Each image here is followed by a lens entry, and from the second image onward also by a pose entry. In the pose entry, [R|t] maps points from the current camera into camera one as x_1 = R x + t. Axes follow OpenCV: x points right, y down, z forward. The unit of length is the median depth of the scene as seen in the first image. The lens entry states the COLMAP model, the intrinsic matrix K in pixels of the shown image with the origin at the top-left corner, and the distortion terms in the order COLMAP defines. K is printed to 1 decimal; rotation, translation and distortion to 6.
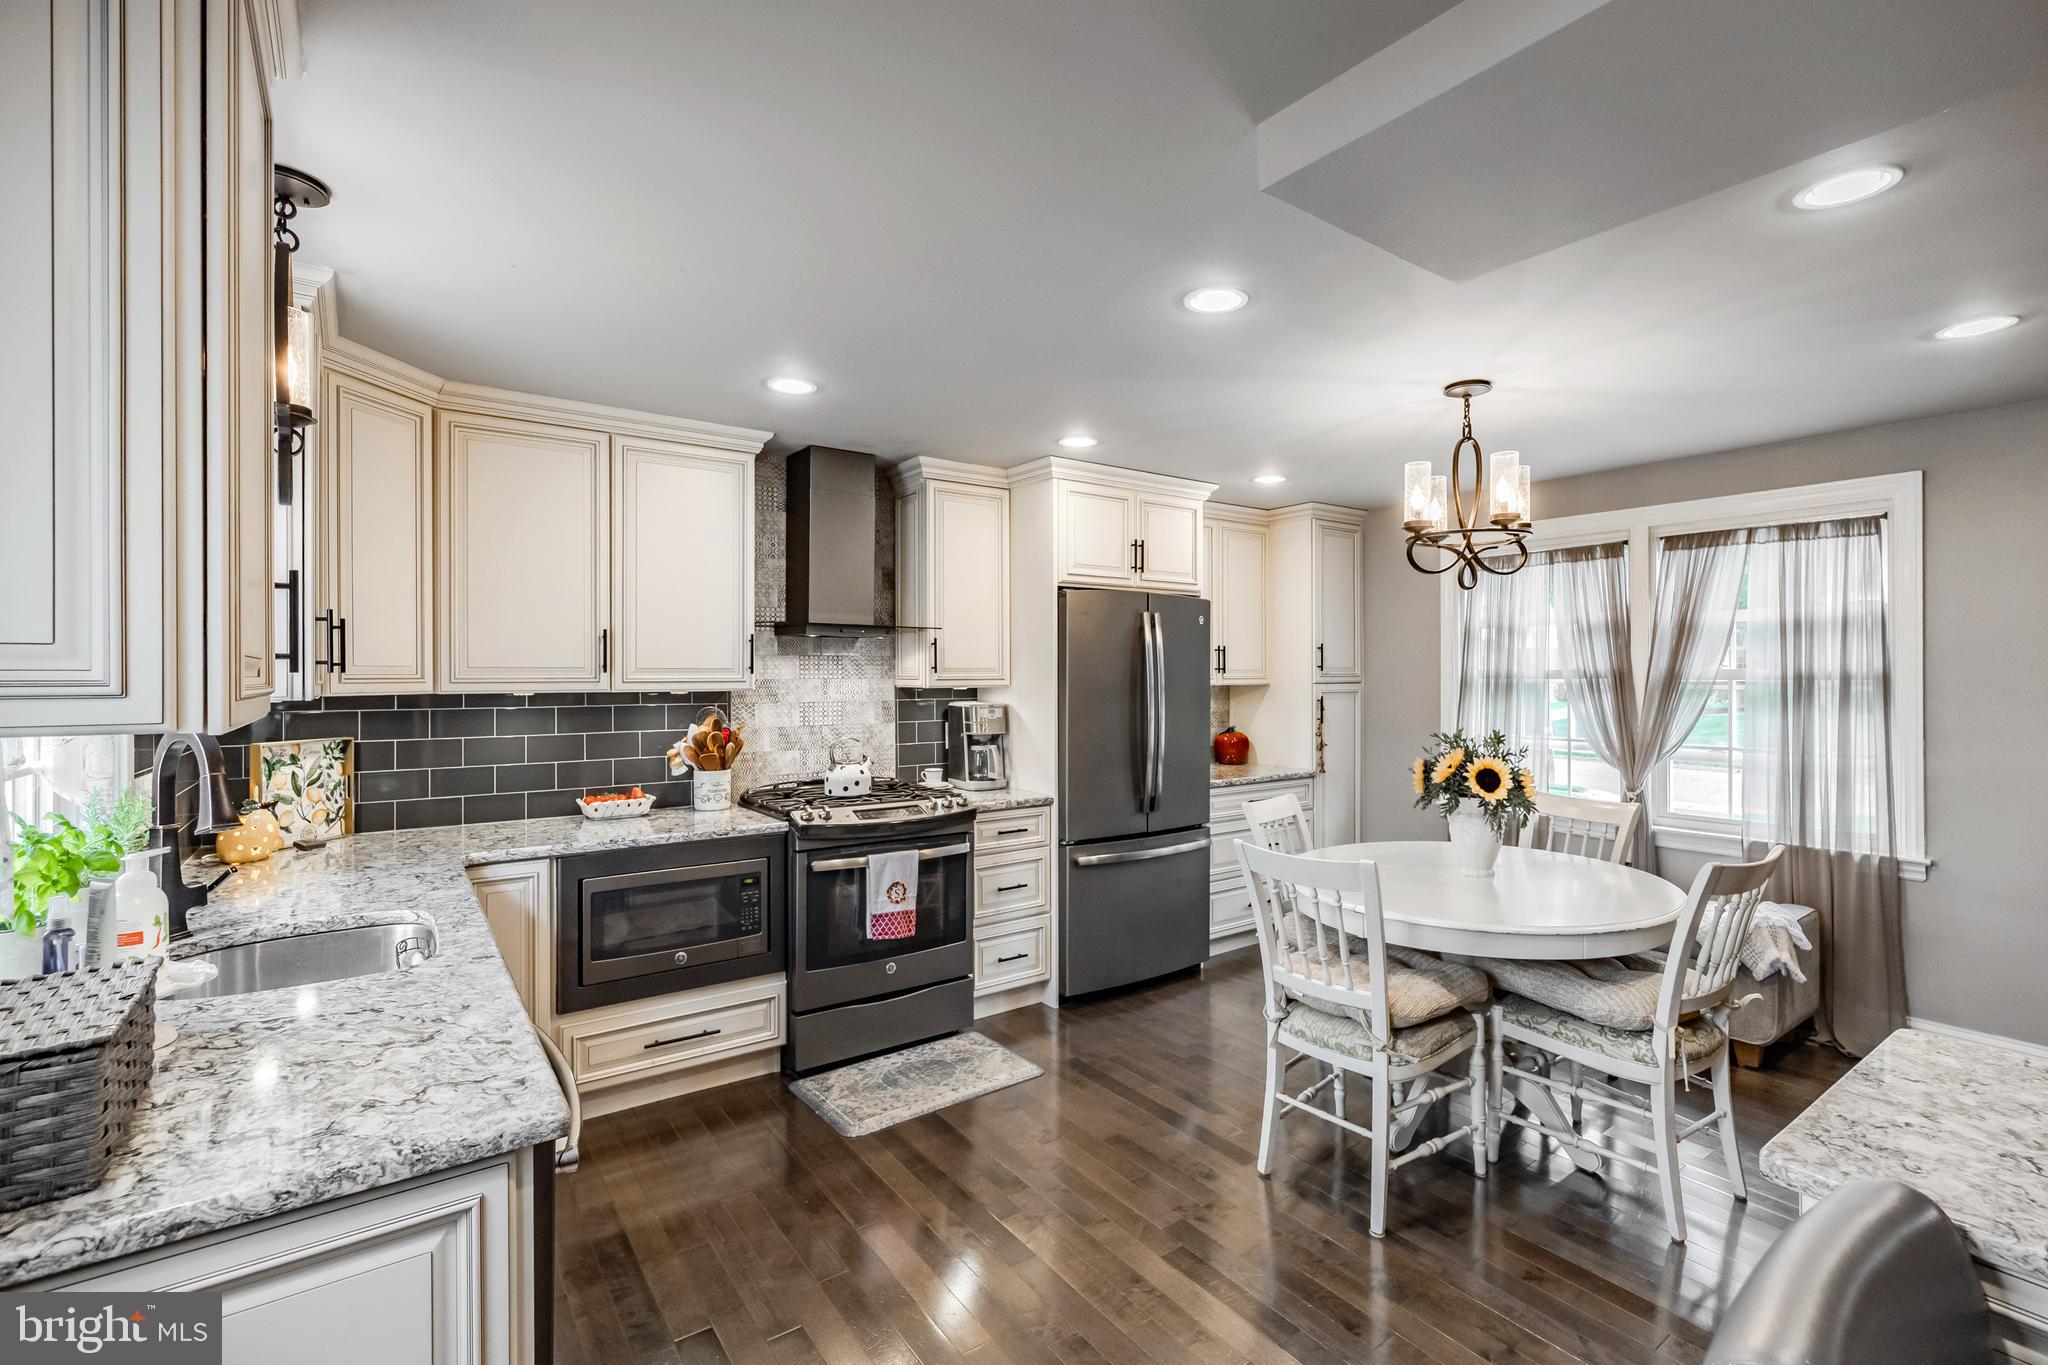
lens RADIAL K [[889.5, 0, 1027.0], [0, 889.5, 679.2], [0, 0, 1]] dist [-0.008618, 0.002048]
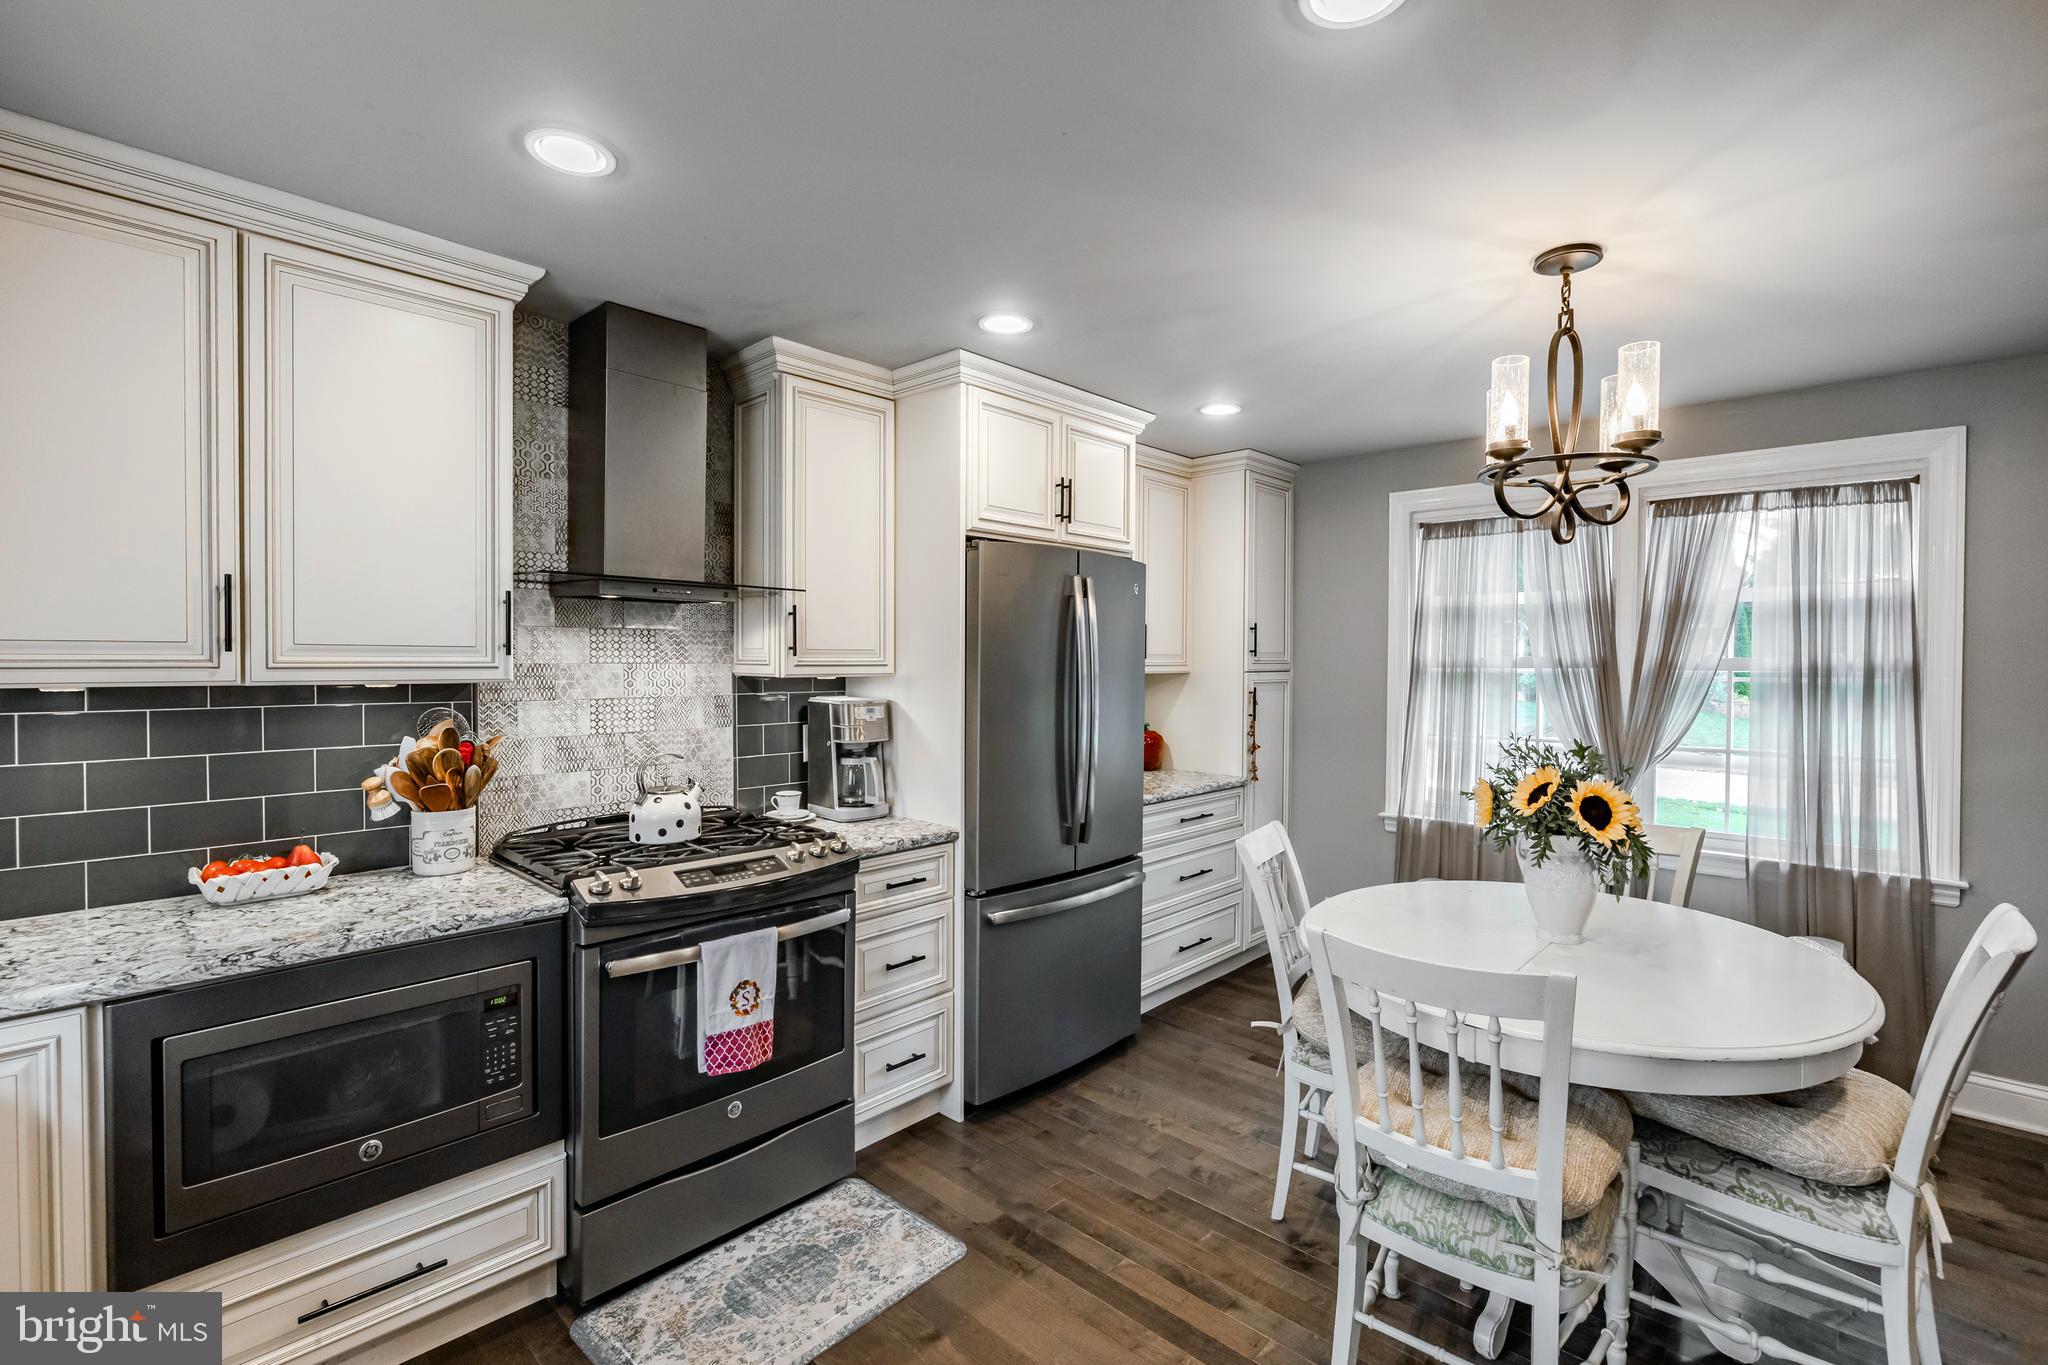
lens RADIAL K [[889.5, 0, 942.6], [0, 889.5, 677.7], [0, 0, 1]] dist [-0.008618, 0.002048]
pose [[0.993186, 0.003973, 0.116471, -0.075571], [-0.005900, 0.999851, 0.016204, -0.002181], [-0.116389, -0.016780, 0.993062, 0.328159]]
